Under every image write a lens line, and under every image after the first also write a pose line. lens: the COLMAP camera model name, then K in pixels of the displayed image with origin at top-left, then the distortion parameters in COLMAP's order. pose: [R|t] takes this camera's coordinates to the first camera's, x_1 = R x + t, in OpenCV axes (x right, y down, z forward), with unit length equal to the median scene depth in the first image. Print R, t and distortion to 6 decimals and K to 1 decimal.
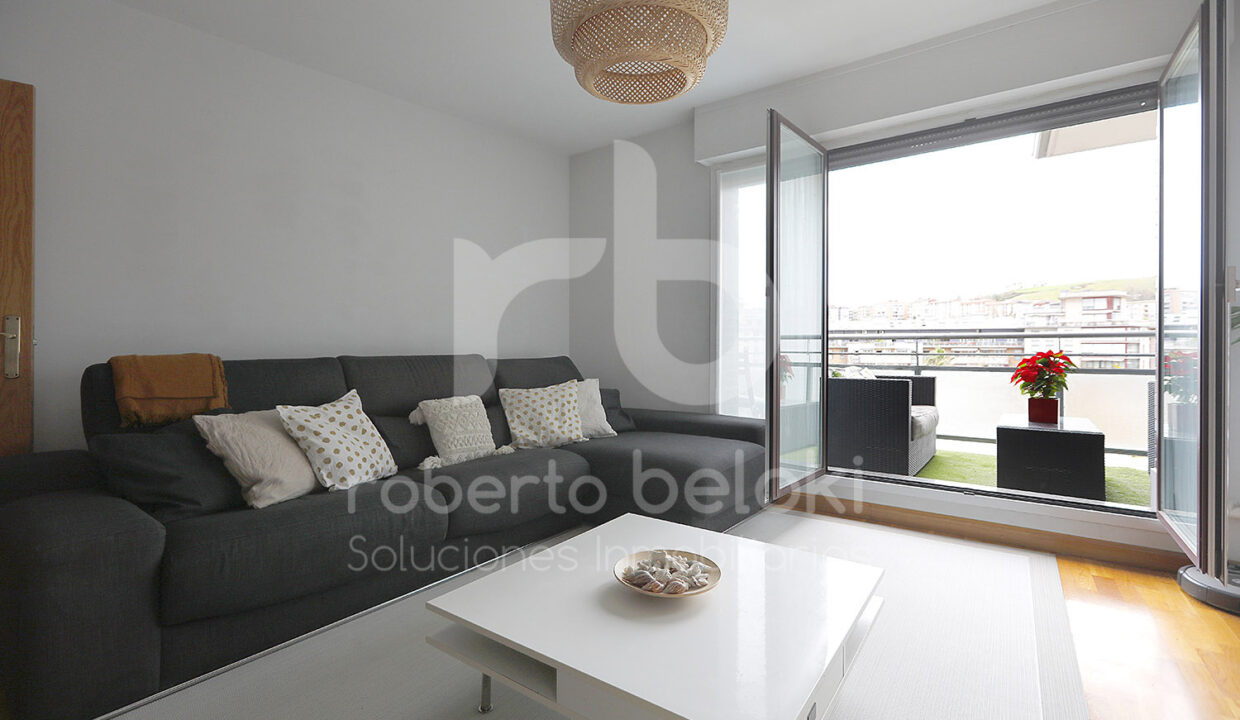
lens RADIAL K [[569.2, 0, 615.6], [0, 569.2, 340.0], [0, 0, 1]] dist [0.004587, 0.000444]
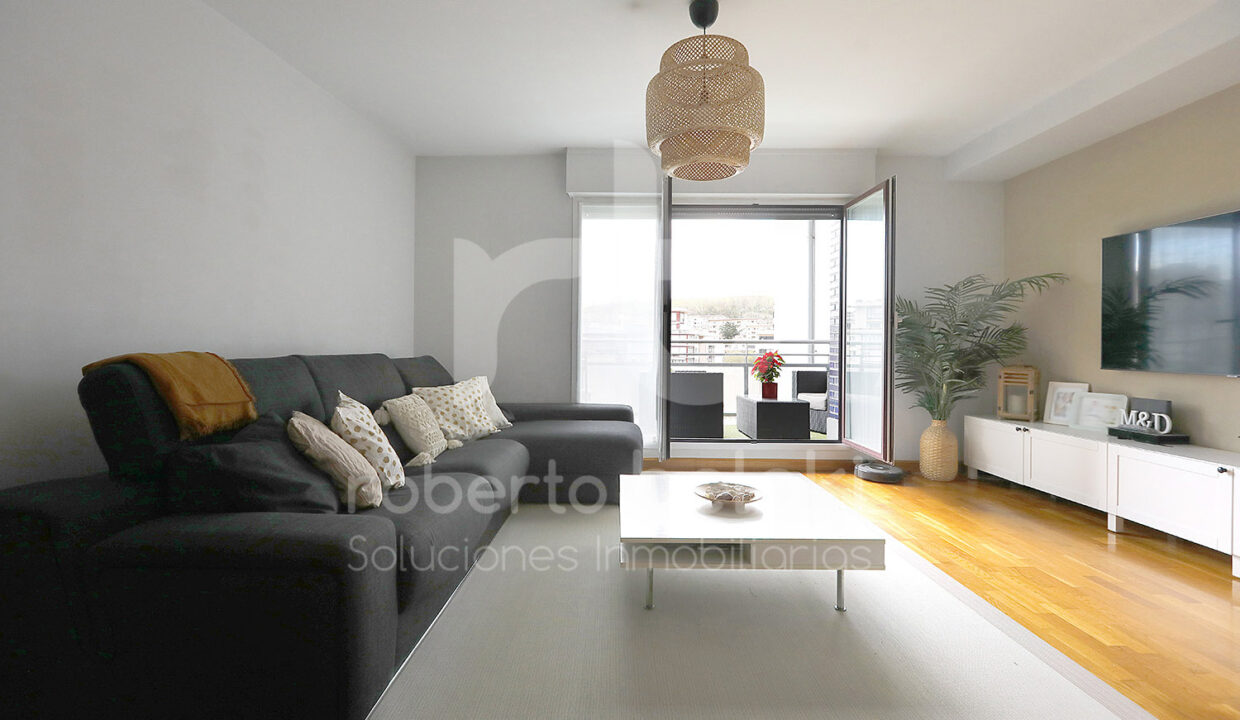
lens RADIAL K [[569.2, 0, 623.9], [0, 569.2, 352.7], [0, 0, 1]] dist [0.004587, 0.000444]
pose [[0.798767, 0.004109, 0.601626, -0.556150], [-0.017397, 0.999716, 0.016270, -0.000004], [-0.601389, -0.023463, 0.798612, -0.036758]]
